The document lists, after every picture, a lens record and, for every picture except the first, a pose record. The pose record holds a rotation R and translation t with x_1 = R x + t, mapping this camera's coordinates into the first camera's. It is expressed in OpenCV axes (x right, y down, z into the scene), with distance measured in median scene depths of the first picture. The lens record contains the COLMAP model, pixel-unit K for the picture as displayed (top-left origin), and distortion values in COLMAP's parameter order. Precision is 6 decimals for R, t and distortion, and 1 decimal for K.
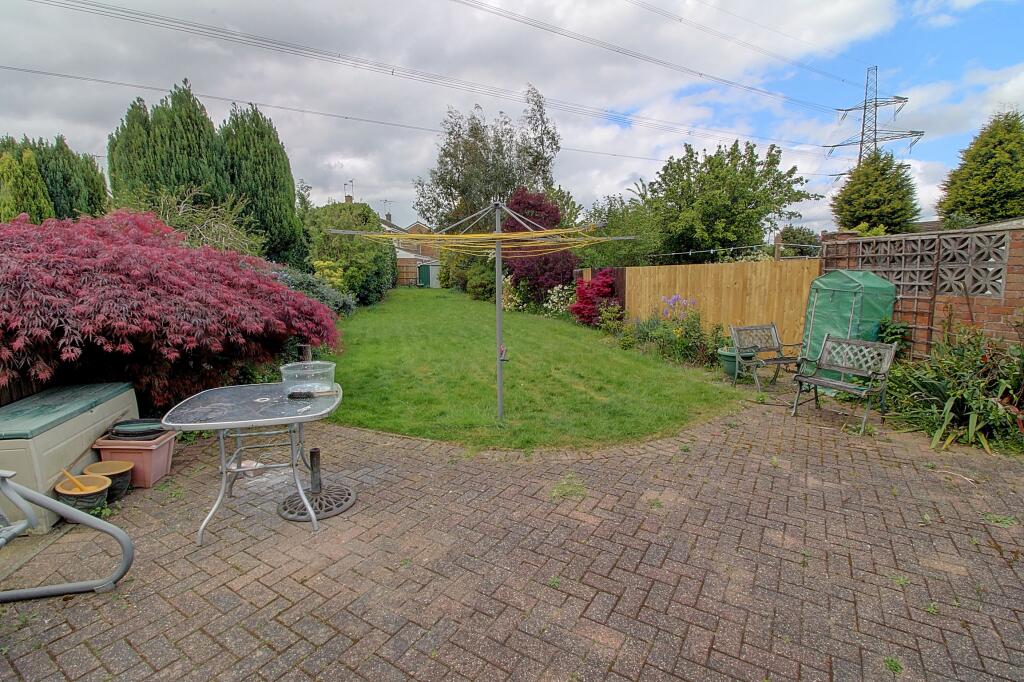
lens RADIAL K [[484.9, 0, 512.1], [0, 484.9, 345.7], [0, 0, 1]] dist [-0.010550, -0.000981]
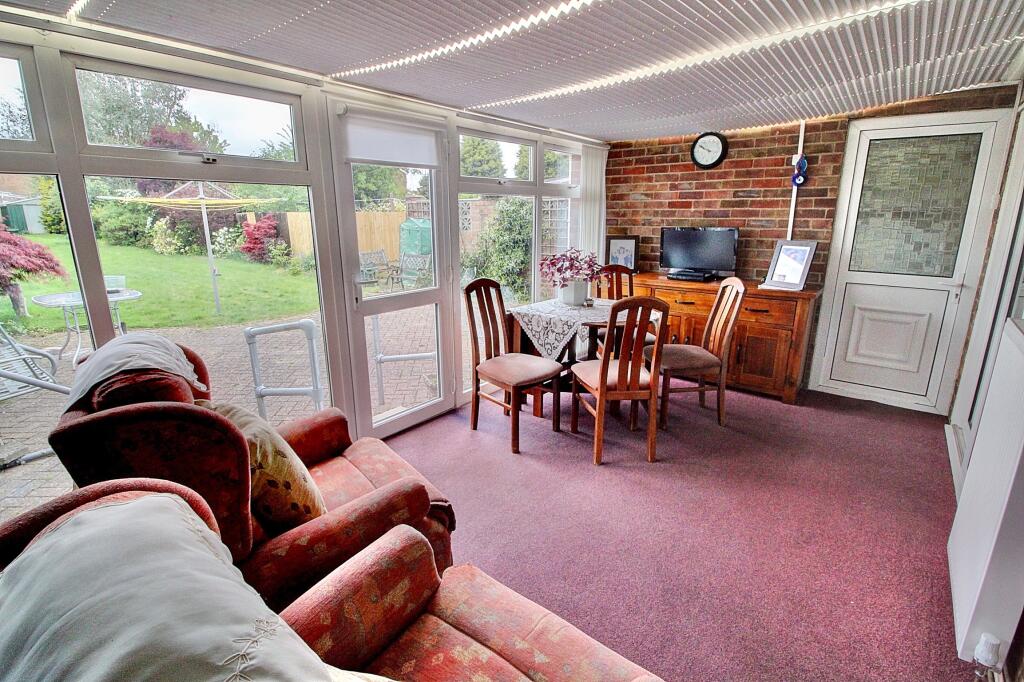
lens RADIAL K [[484.9, 0, 516.4], [0, 484.9, 342.5], [0, 0, 1]] dist [-0.010550, -0.000981]
pose [[0.790223, -0.148998, 0.594431, -0.074862], [0.081522, 0.986930, 0.139007, 0.036858], [-0.607373, -0.061387, 0.792041, -0.313798]]
